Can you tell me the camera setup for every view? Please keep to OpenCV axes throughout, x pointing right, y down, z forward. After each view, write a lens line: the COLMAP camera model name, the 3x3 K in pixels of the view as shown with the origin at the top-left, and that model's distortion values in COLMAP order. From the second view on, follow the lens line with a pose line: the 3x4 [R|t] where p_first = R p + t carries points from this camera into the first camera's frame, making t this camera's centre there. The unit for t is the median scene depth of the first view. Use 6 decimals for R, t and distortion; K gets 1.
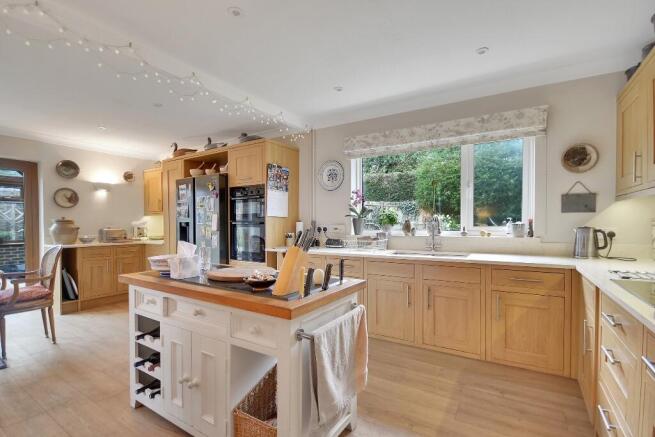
lens RADIAL K [[303.9, 0, 327.5], [0, 303.9, 218.5], [0, 0, 1]] dist [0.000066, -0.000107]
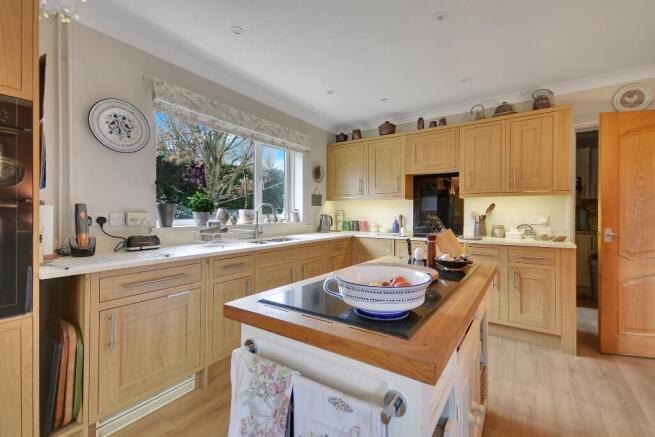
lens RADIAL K [[286.0, 0, 327.5], [0, 286.0, 218.5], [0, 0, 1]] dist [0.000241, -0.000017]
pose [[0.022442, -0.009126, 0.999706, -0.546618], [-0.006904, 0.999933, 0.009283, 0.025137], [-0.999724, -0.007110, 0.022378, 0.633131]]
